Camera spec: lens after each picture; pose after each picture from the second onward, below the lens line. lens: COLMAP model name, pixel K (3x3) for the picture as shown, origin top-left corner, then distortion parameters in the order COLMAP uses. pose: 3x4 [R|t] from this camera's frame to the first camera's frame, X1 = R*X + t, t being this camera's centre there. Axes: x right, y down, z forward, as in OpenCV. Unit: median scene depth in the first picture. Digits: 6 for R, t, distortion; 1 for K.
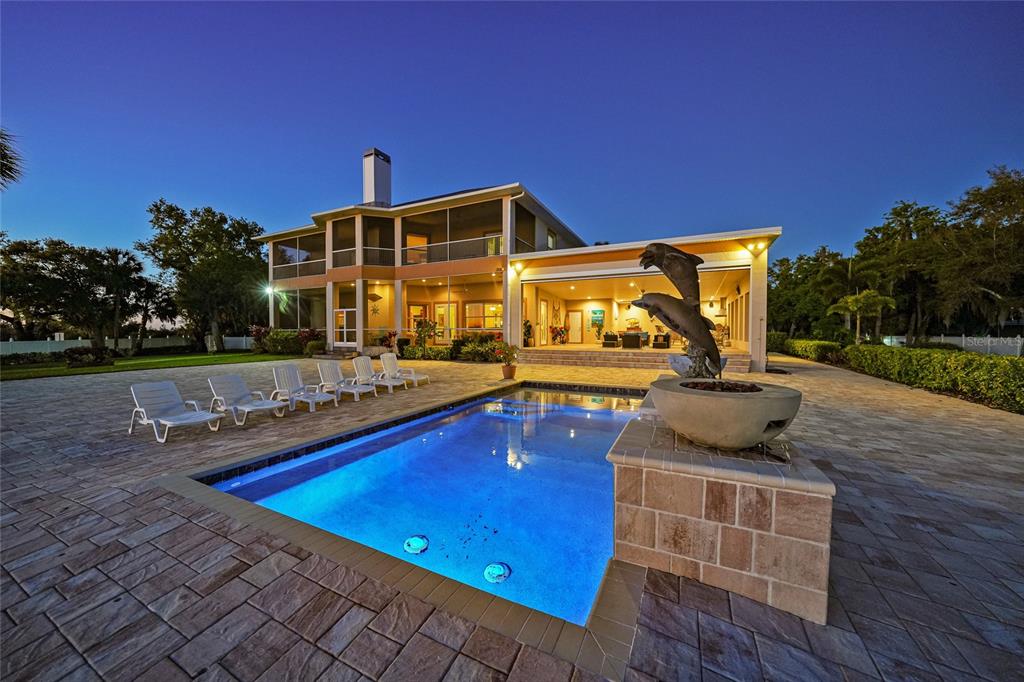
lens RADIAL K [[353.7, 0, 512.0], [0, 353.7, 341.0], [0, 0, 1]] dist [-0.000440, -0.000022]
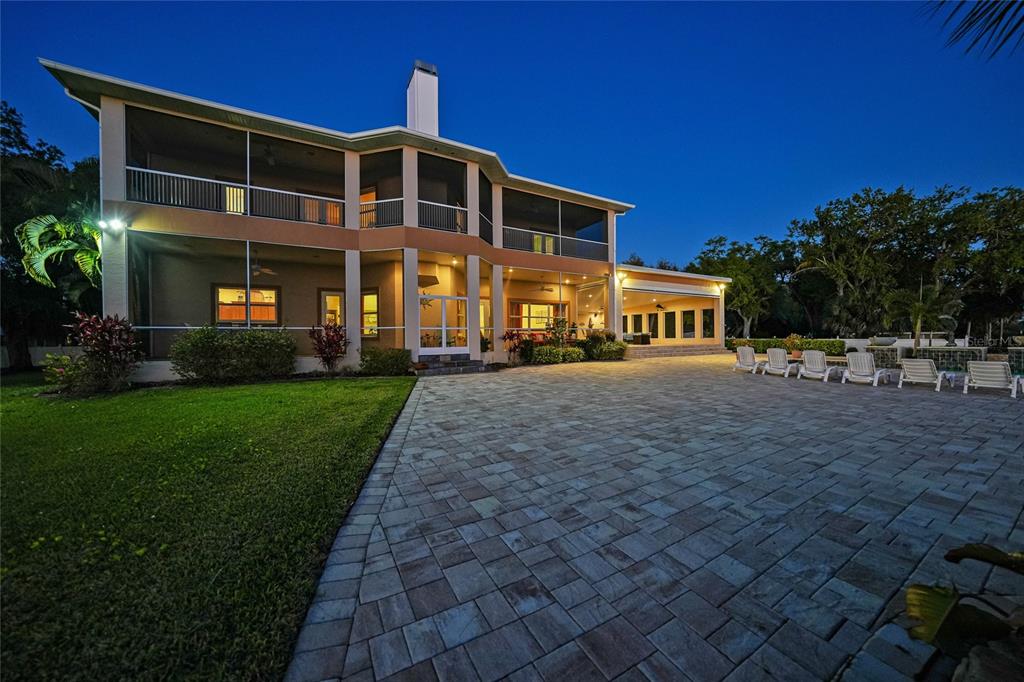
lens RADIAL K [[353.7, 0, 512.0], [0, 353.7, 341.0], [0, 0, 1]] dist [-0.000440, -0.000022]
pose [[0.558576, -0.013457, 0.829344, -1.028783], [0.032862, 0.999442, -0.005916, -0.000768], [-0.828802, 0.030558, 0.558707, 0.593112]]
